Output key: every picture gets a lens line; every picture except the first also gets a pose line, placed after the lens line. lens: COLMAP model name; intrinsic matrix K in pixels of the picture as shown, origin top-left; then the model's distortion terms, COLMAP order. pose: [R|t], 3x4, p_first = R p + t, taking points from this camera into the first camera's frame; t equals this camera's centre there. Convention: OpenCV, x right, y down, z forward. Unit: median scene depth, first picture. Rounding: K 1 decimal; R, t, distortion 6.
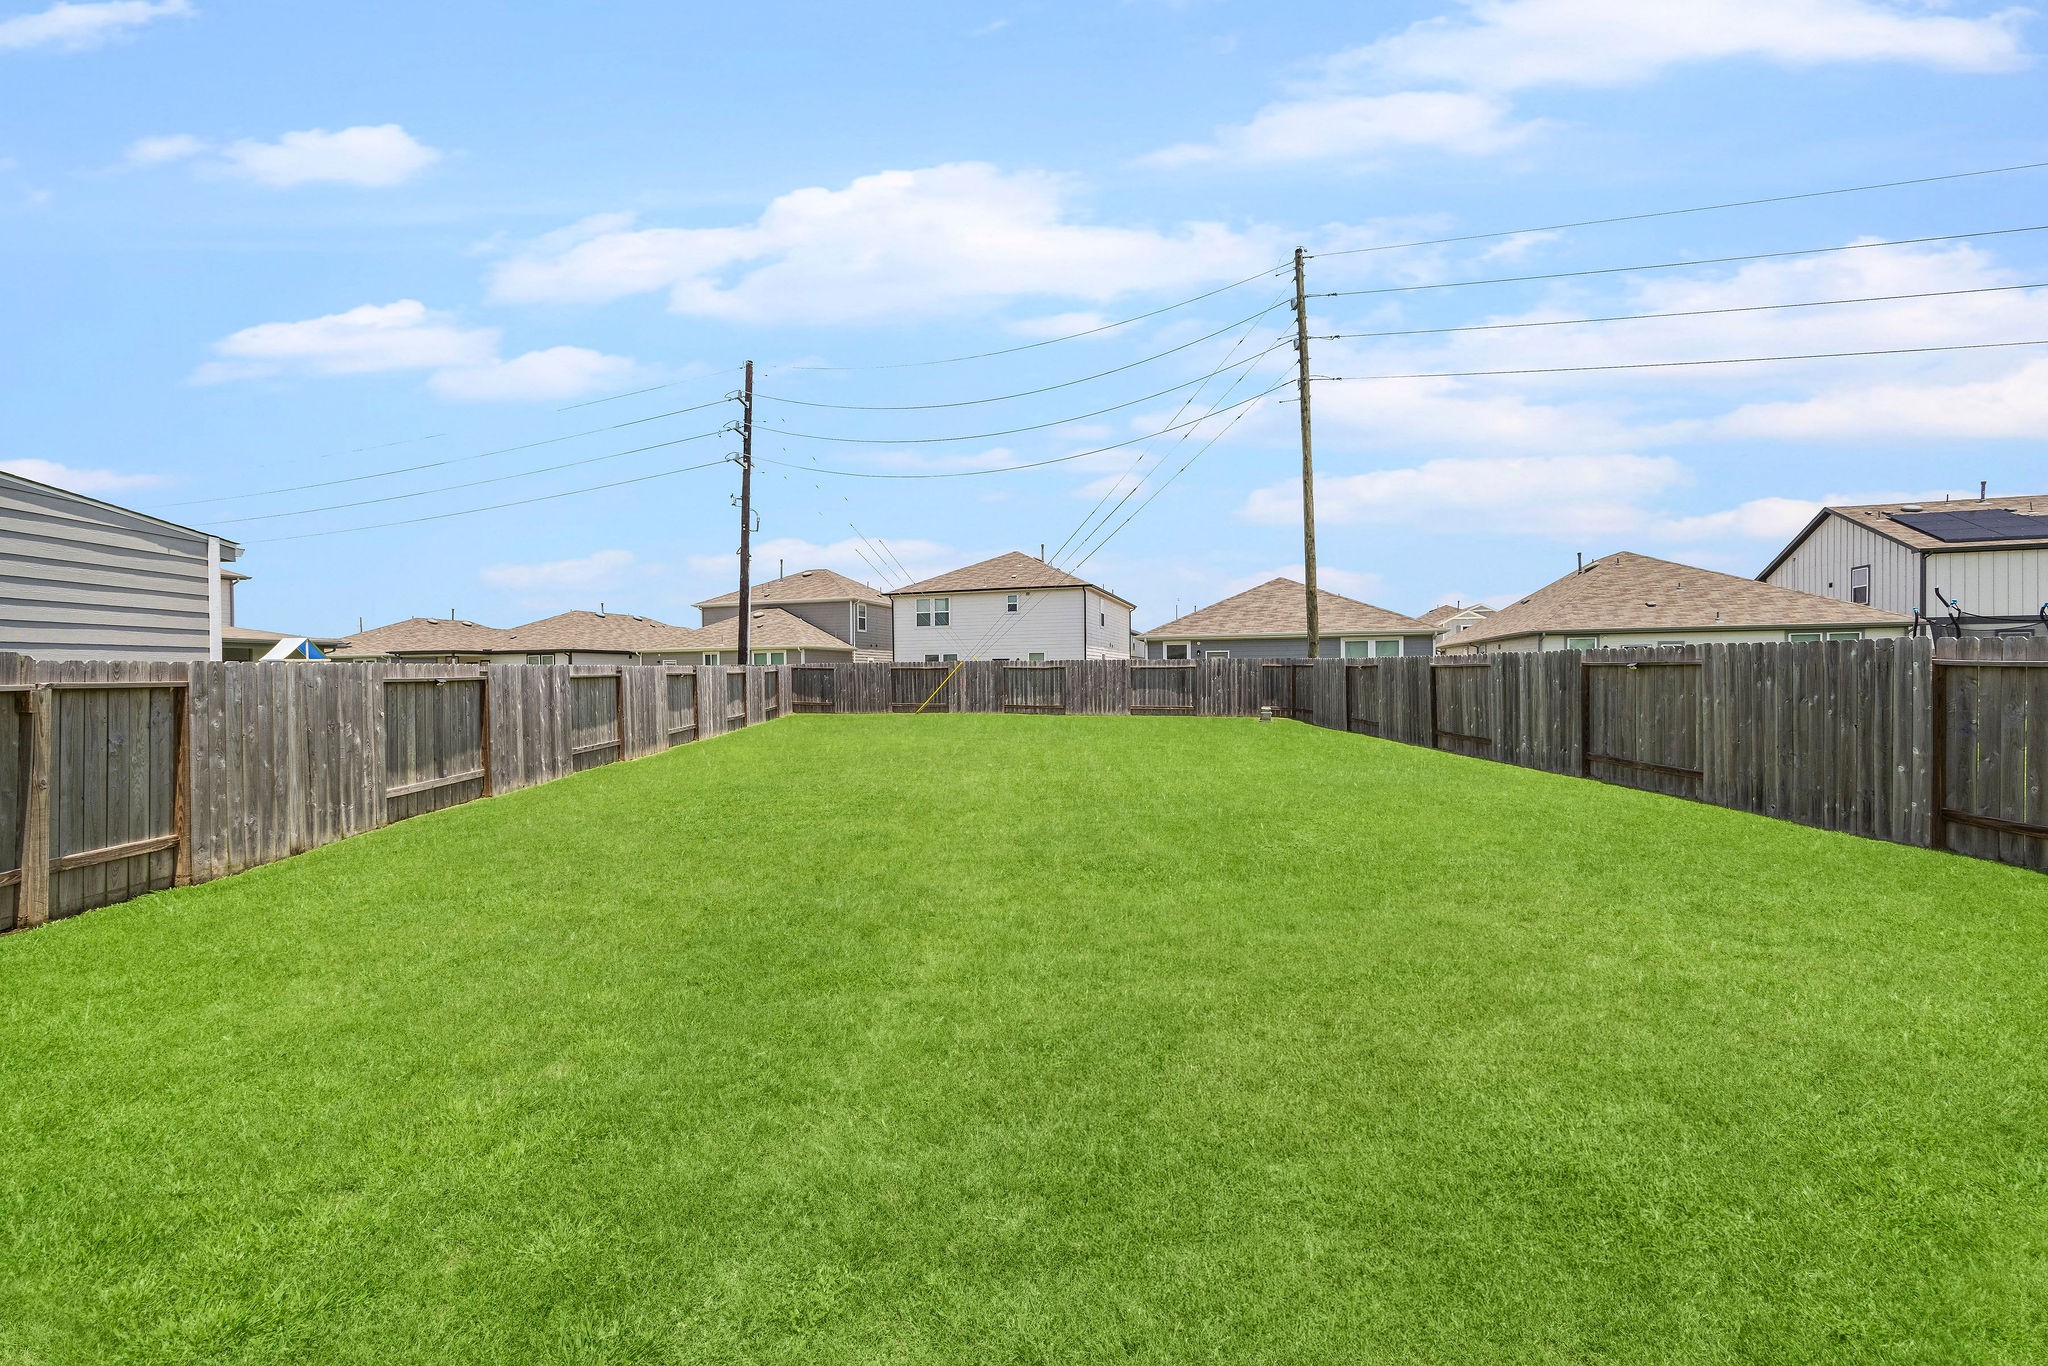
lens RADIAL K [[769.3, 0, 1016.1], [0, 769.3, 675.0], [0, 0, 1]] dist [-0.004197, 0.000208]
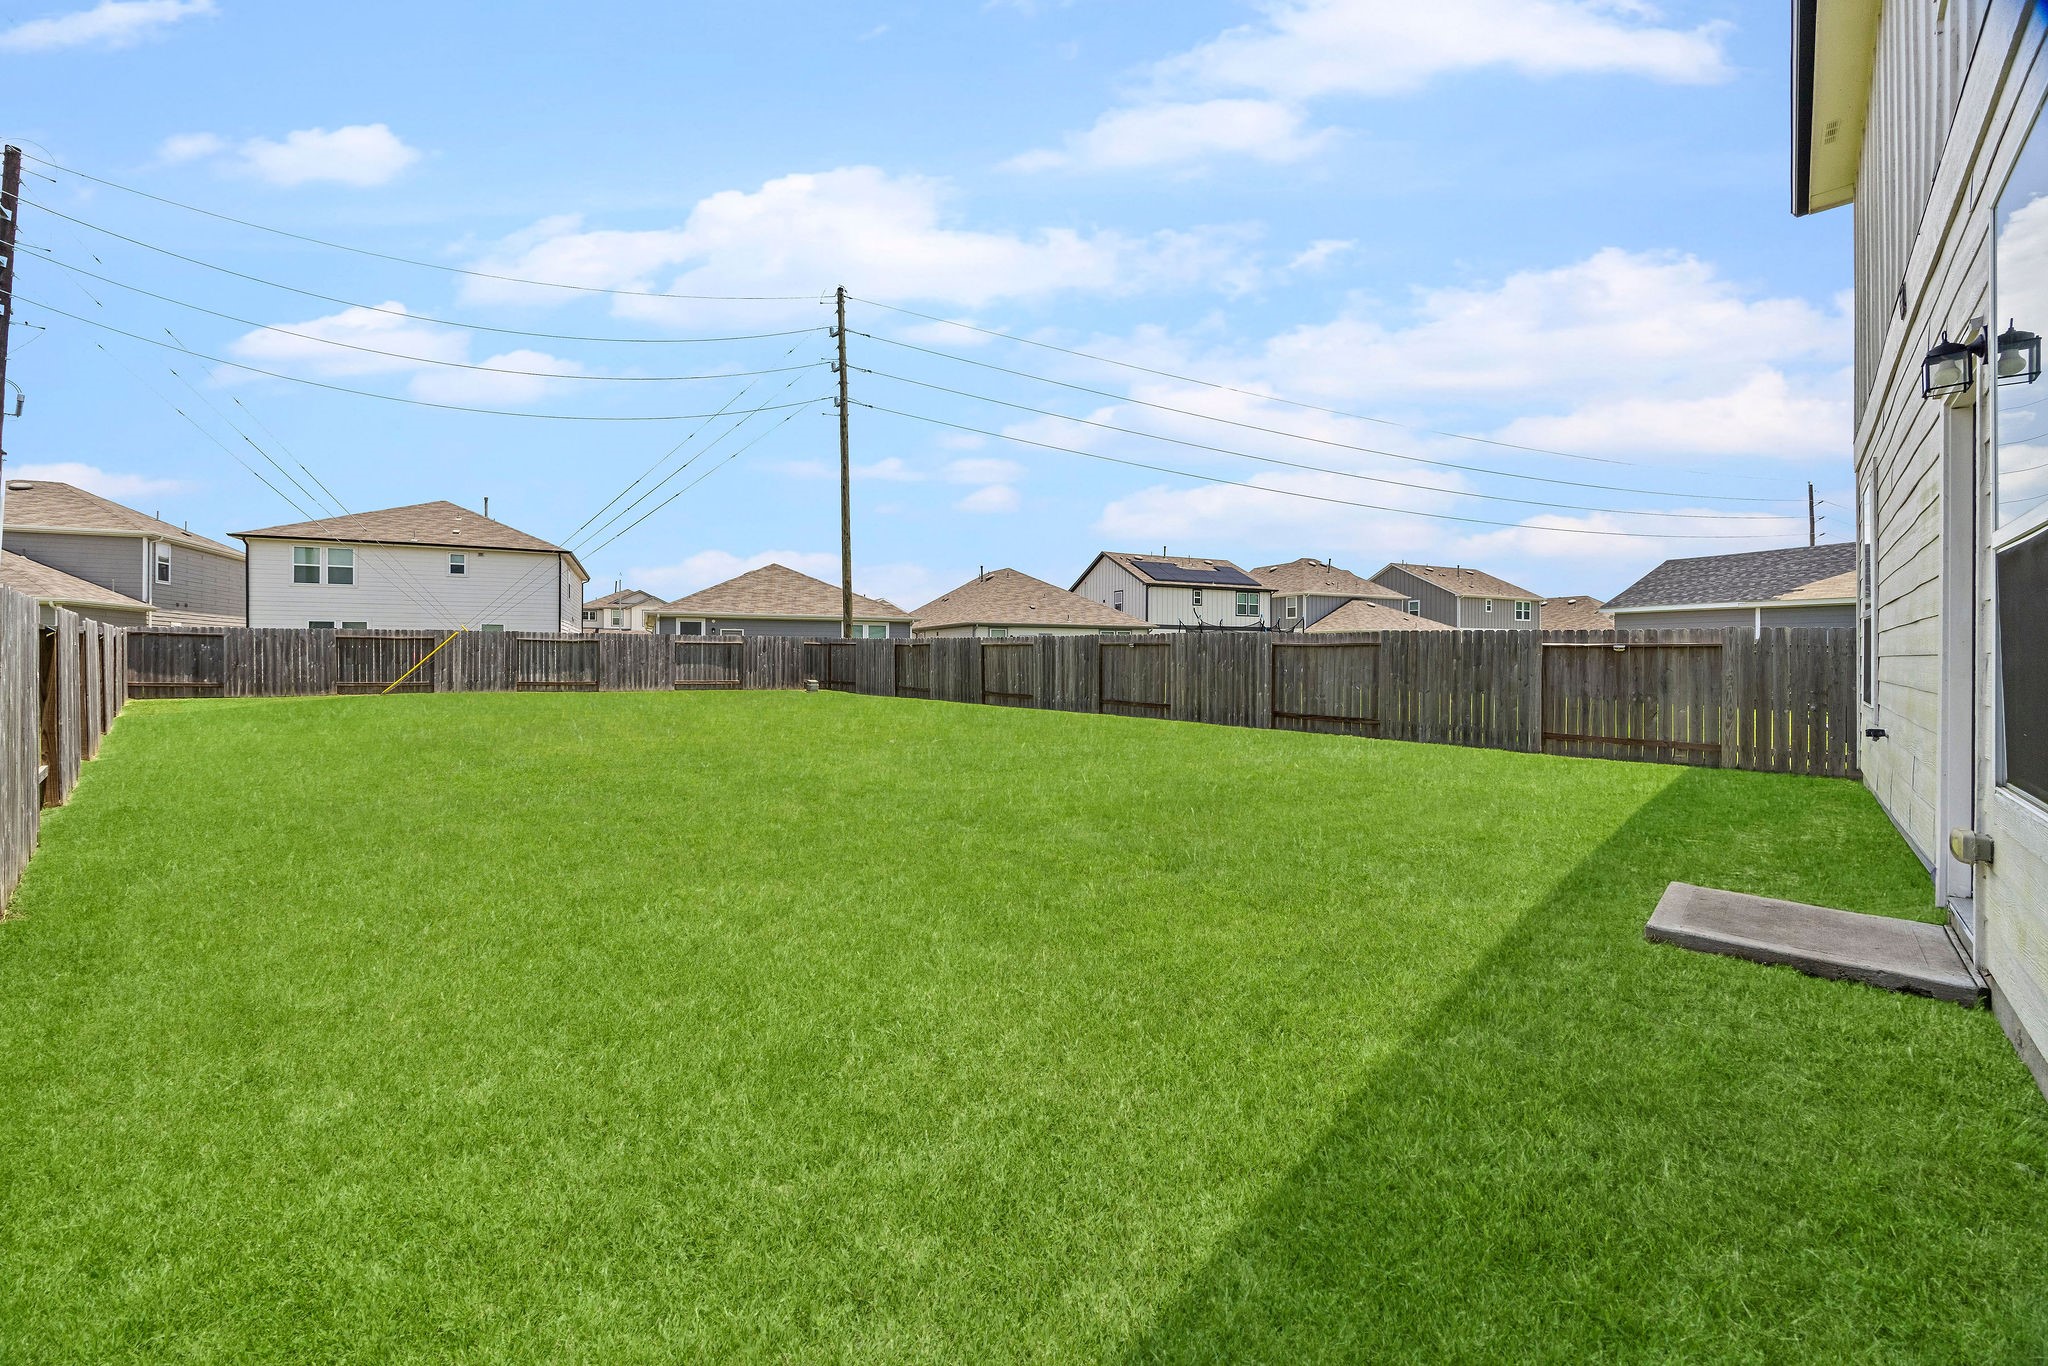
lens RADIAL K [[747.8, 0, 1019.7], [0, 747.8, 653.6], [0, 0, 1]] dist [-0.000289, 0.000023]
pose [[0.734539, 0.012531, 0.678451, -0.175323], [-0.009719, 0.999921, -0.007947, 0.007803], [-0.678497, -0.000757, 0.734603, -0.018035]]
